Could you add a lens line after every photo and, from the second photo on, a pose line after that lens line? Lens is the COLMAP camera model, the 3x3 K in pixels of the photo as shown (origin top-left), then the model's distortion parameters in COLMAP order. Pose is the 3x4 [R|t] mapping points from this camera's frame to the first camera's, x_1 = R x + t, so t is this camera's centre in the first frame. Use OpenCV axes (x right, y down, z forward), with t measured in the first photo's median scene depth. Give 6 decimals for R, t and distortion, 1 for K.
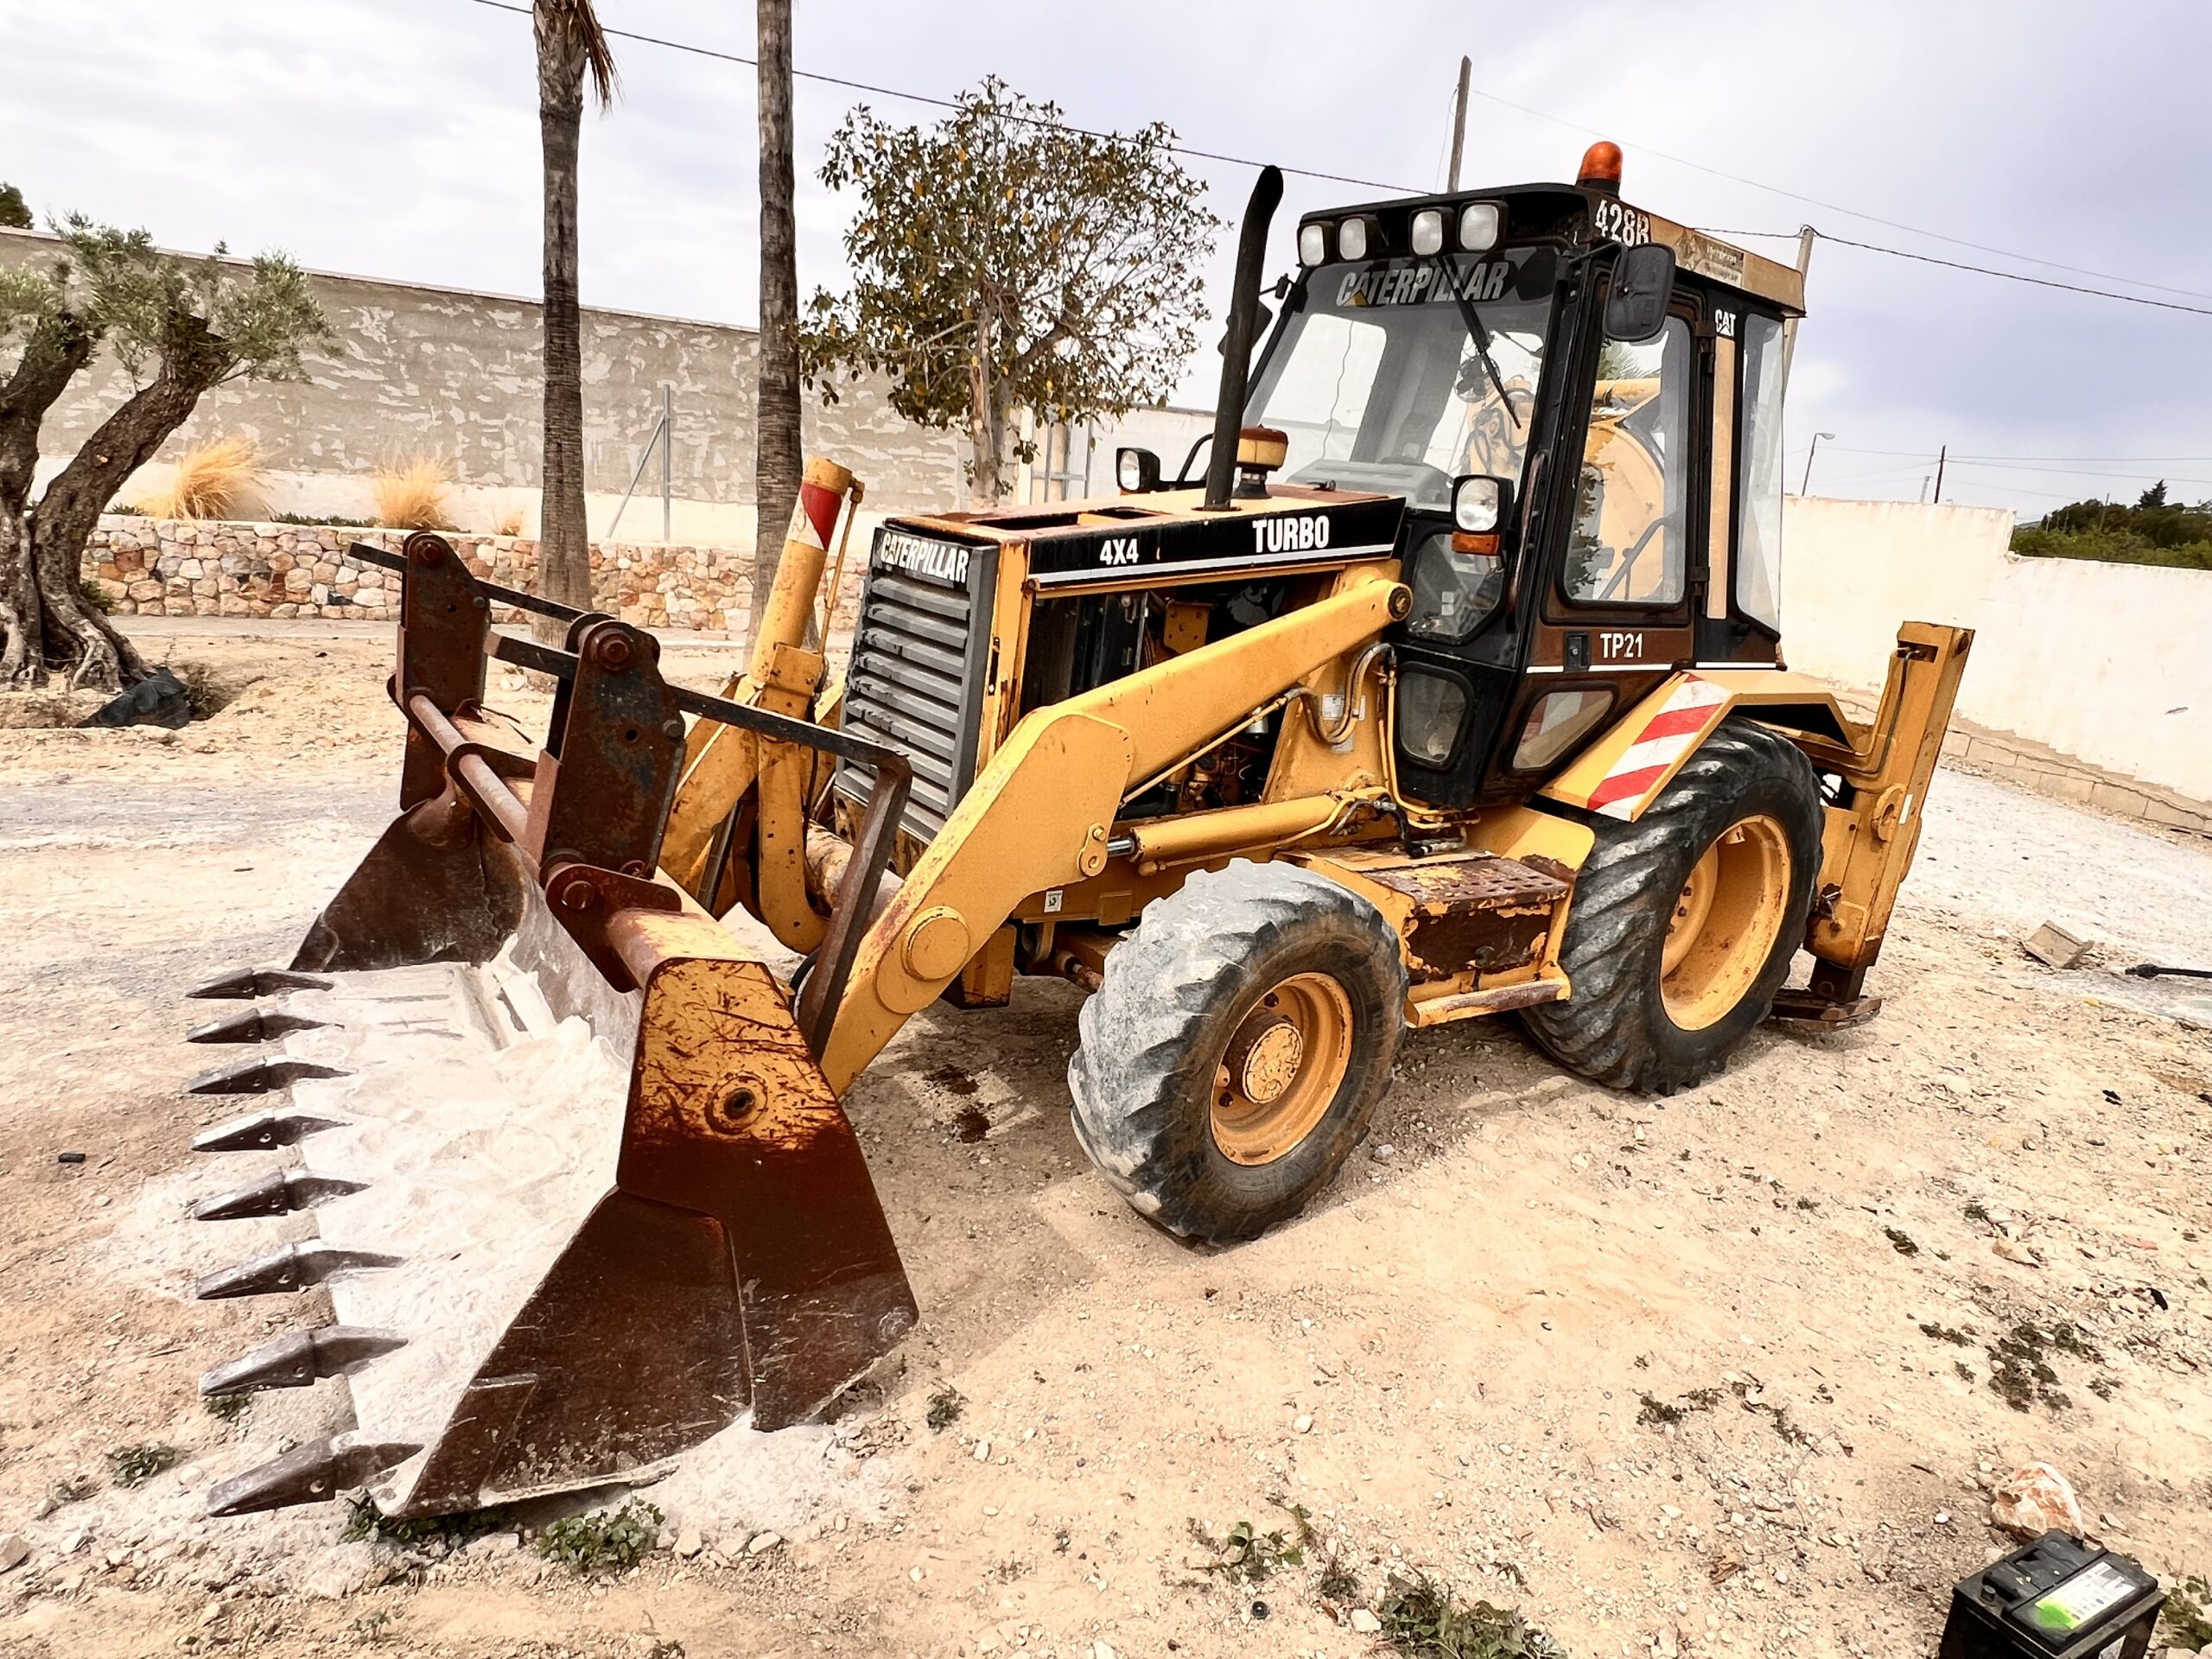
lens RADIAL K [[1281.2, 0, 1106.0], [0, 1281.2, 829.5], [0, 0, 1]] dist [-0.001809, 0.000140]
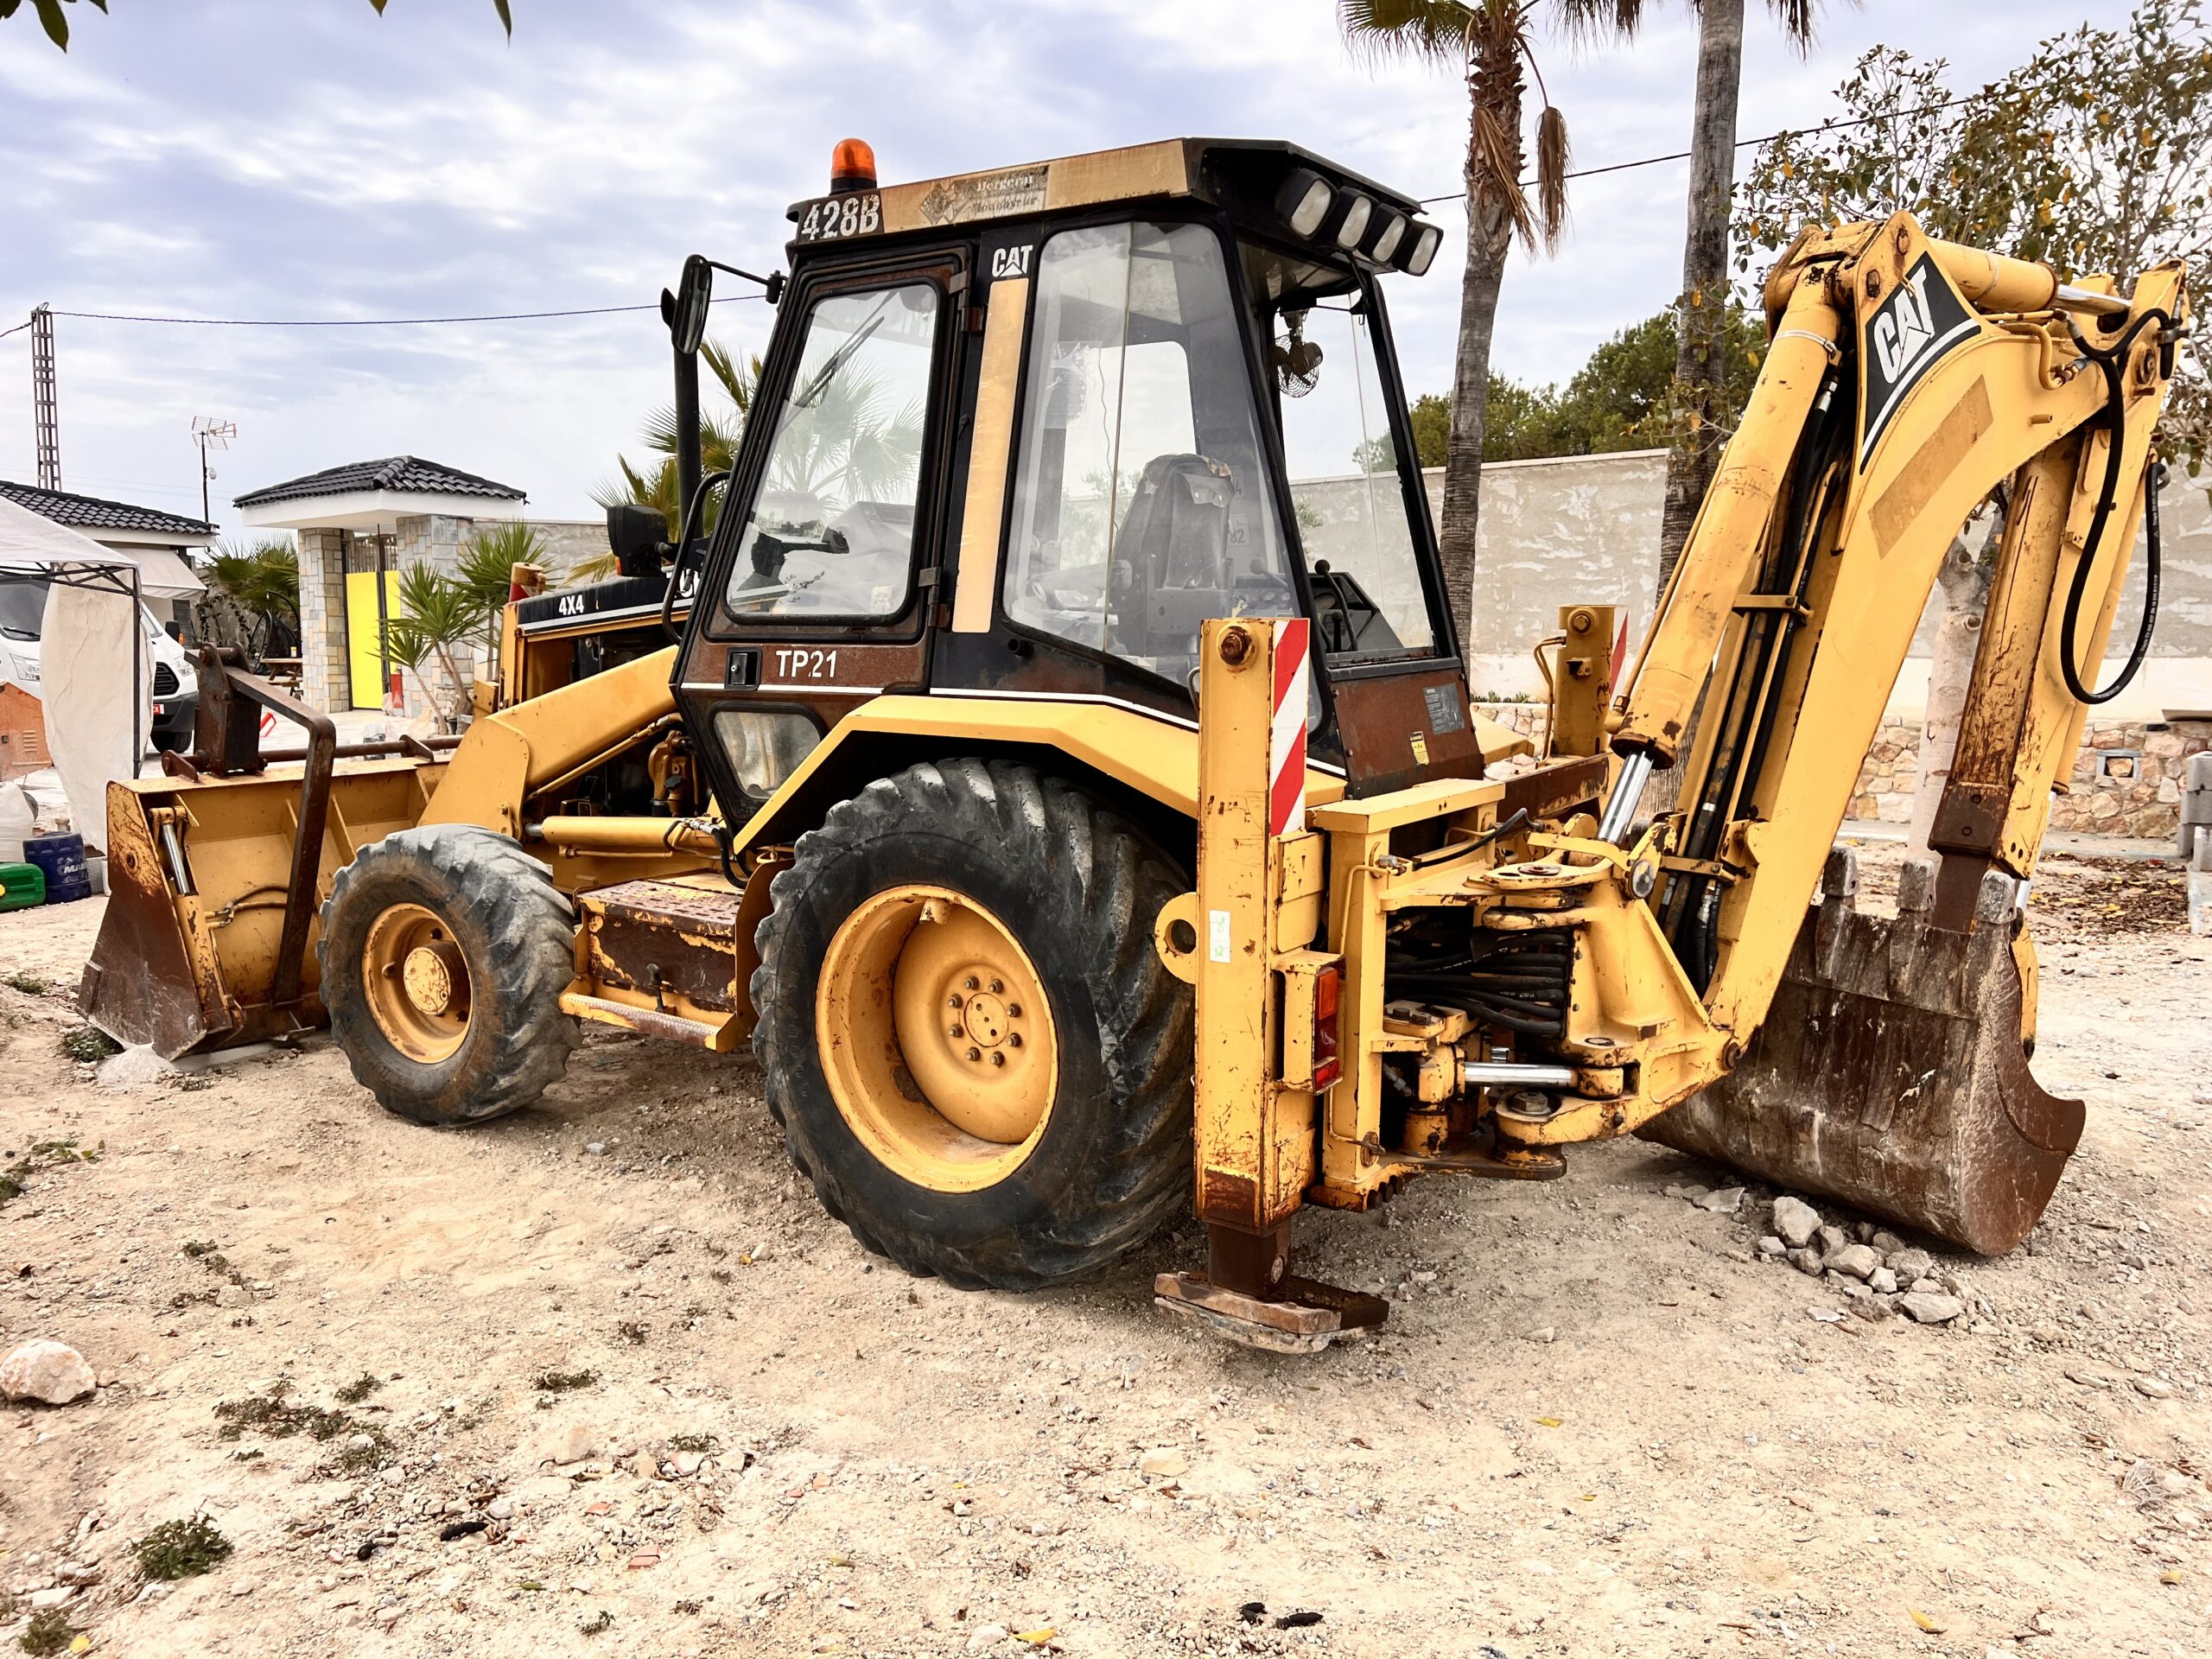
lens RADIAL K [[1672.3, 0, 1106.0], [0, 1672.3, 829.5], [0, 0, 1]] dist [0.075956, -0.099705]
pose [[0.345272, 0.026068, -0.938141, 1.561971], [-0.211261, 0.976118, -0.050629, -0.017158], [0.914416, 0.215673, 0.342533, 0.816944]]
